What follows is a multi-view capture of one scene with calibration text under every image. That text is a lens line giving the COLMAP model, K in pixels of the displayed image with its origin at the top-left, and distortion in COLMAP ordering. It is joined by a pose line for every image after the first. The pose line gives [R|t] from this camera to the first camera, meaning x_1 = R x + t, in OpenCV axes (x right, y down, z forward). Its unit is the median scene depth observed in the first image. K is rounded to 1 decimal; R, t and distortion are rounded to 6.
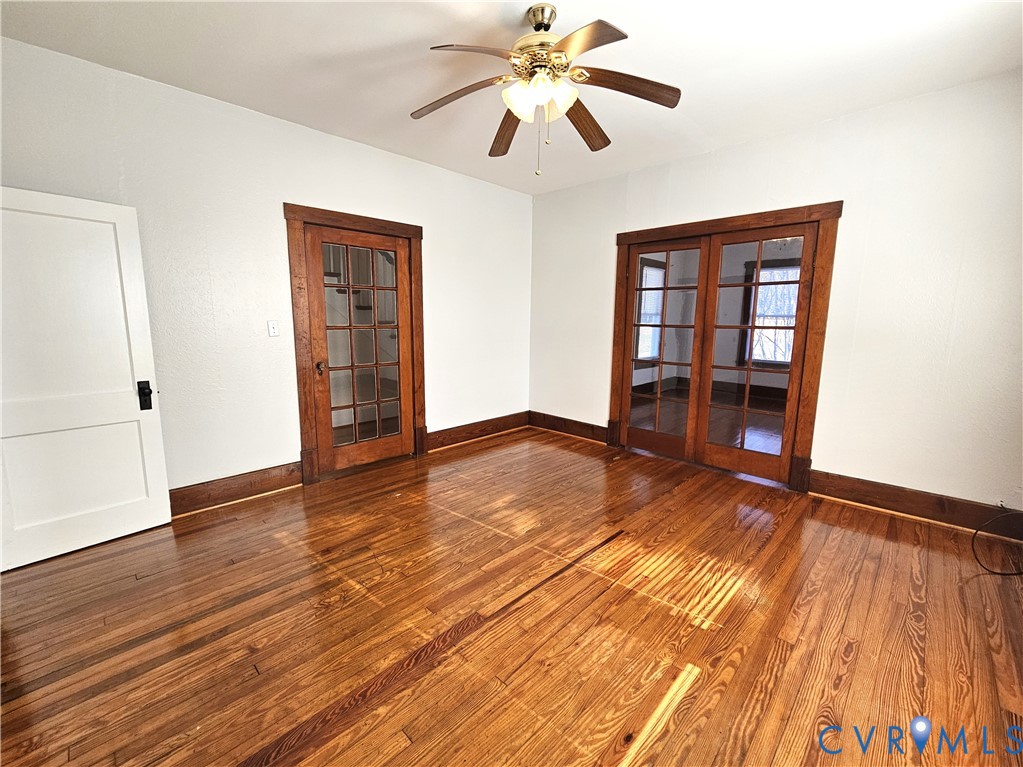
lens RADIAL K [[427.4, 0, 510.7], [0, 427.4, 387.1], [0, 0, 1]] dist [-0.000839, 0.000272]
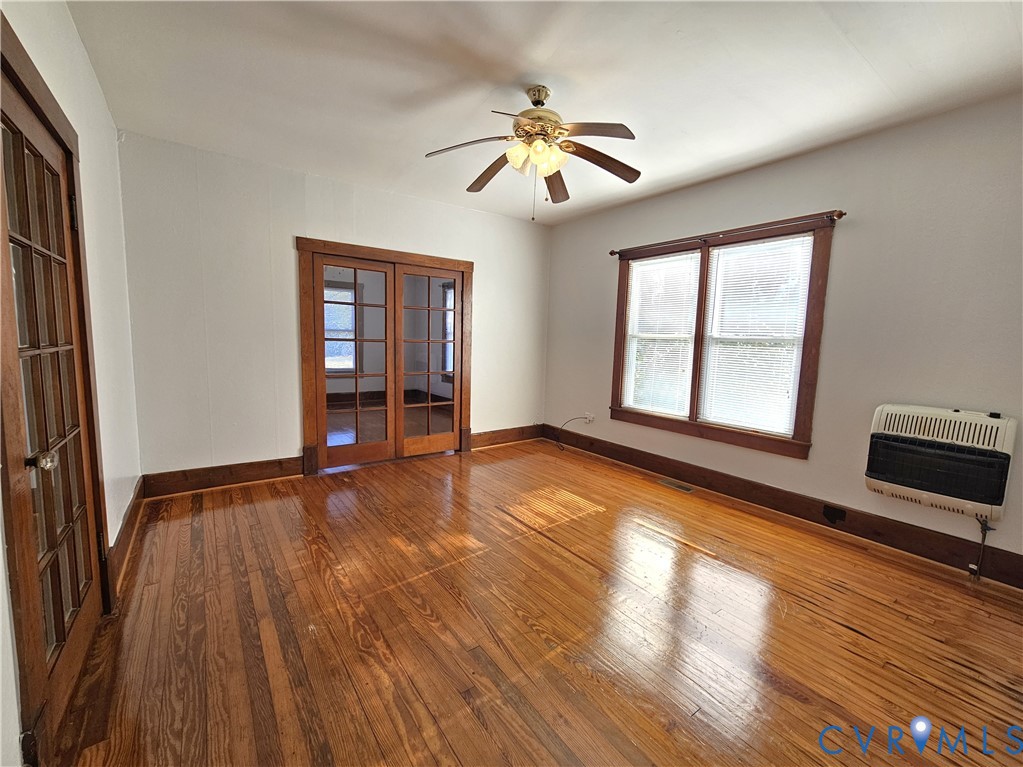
lens RADIAL K [[427.4, 0, 510.7], [0, 427.4, 387.1], [0, 0, 1]] dist [-0.000839, 0.000272]
pose [[0.165761, -0.113658, 0.979594, -0.801343], [0.134500, 0.986660, 0.091718, -0.099959], [-0.976951, 0.116552, 0.178837, 0.613225]]
